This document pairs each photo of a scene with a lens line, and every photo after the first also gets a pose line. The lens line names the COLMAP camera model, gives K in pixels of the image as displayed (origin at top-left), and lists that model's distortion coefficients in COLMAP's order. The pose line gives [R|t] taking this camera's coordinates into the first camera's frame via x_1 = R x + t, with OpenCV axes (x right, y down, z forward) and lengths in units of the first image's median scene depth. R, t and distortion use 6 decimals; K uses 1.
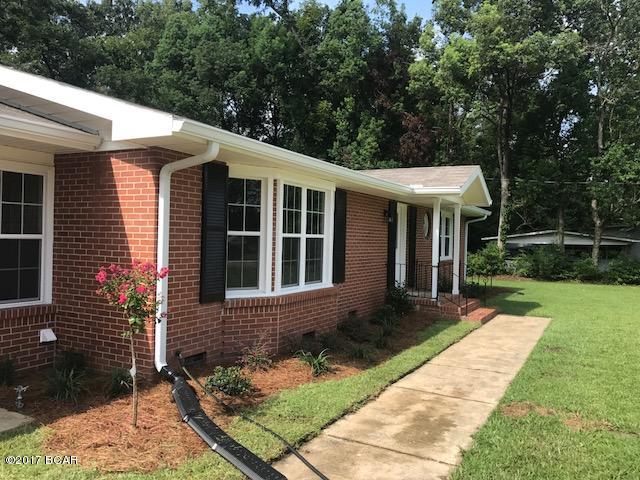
lens RADIAL K [[529.1, 0, 318.8], [0, 529.1, 236.8], [0, 0, 1]] dist [0.039347, -0.058337]
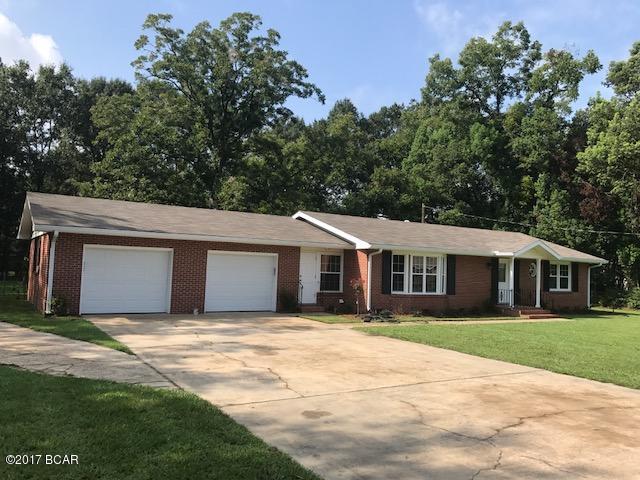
lens RADIAL K [[529.1, 0, 318.1], [0, 529.1, 230.6], [0, 0, 1]] dist [0.039347, -0.058337]
pose [[0.865209, -0.028103, -0.500623, 0.852065], [-0.014557, 0.996599, -0.081104, 0.004486], [0.501200, 0.077460, 0.861858, -1.615625]]
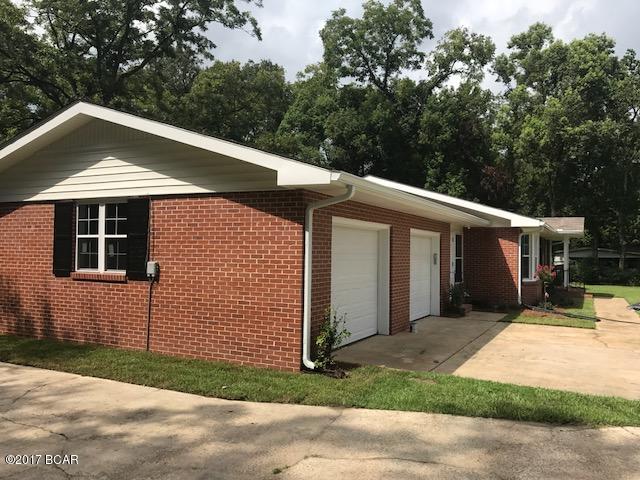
lens RADIAL K [[529.1, 0, 321.7], [0, 529.1, 234.0], [0, 0, 1]] dist [0.039347, -0.058337]
pose [[0.999823, -0.008798, 0.016634, -0.974337], [0.009333, 0.999431, -0.032405, -0.031538], [-0.016339, 0.032555, 0.999336, -1.285277]]
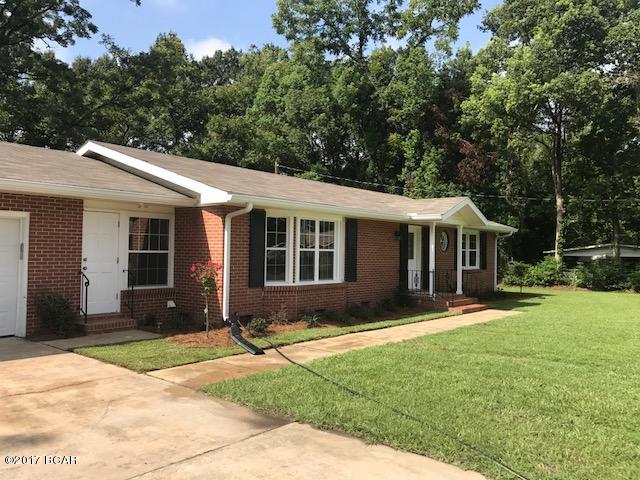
lens RADIAL K [[529.1, 0, 318.9], [0, 529.1, 236.2], [0, 0, 1]] dist [0.039347, -0.058337]
pose [[0.979596, -0.013853, -0.200498, 0.292645], [0.007782, 0.999488, -0.031041, 0.006146], [0.200825, 0.028847, 0.979202, -0.568172]]
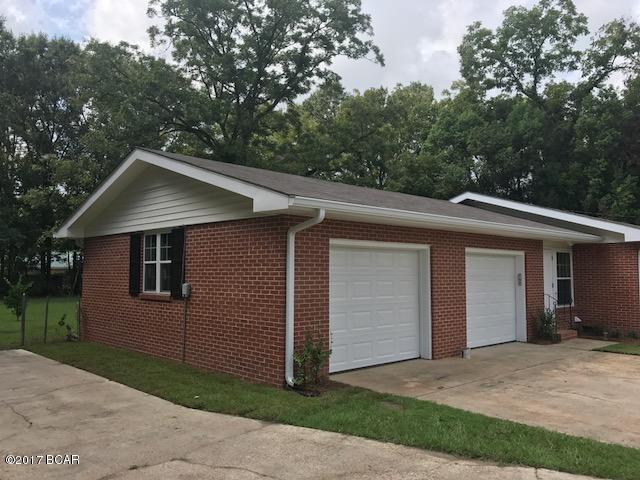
lens RADIAL K [[529.1, 0, 318.9], [0, 529.1, 238.4], [0, 0, 1]] dist [0.039347, -0.058337]
pose [[0.947477, -0.042246, -0.317022, -0.635459], [0.020753, 0.997270, -0.070871, -0.025079], [0.319151, 0.060569, 0.945766, -1.266971]]
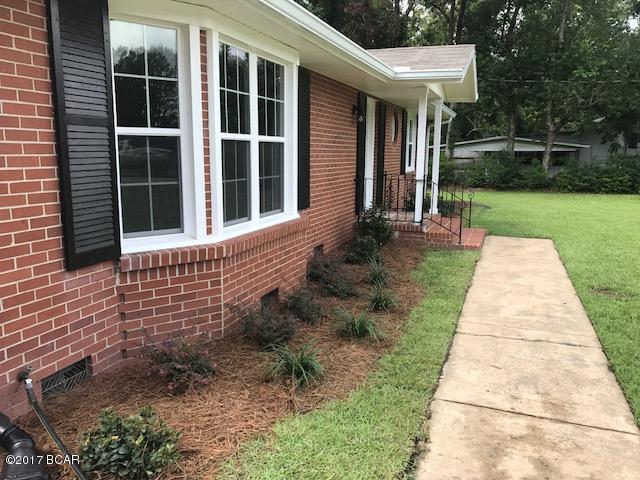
lens RADIAL K [[529.1, 0, 322.9], [0, 529.1, 237.9], [0, 0, 1]] dist [0.039347, -0.058337]
pose [[0.989380, -0.041612, 0.139266, -0.039732], [0.018125, 0.985986, 0.165843, 0.011616], [-0.144215, -0.161558, 0.976269, 0.366658]]
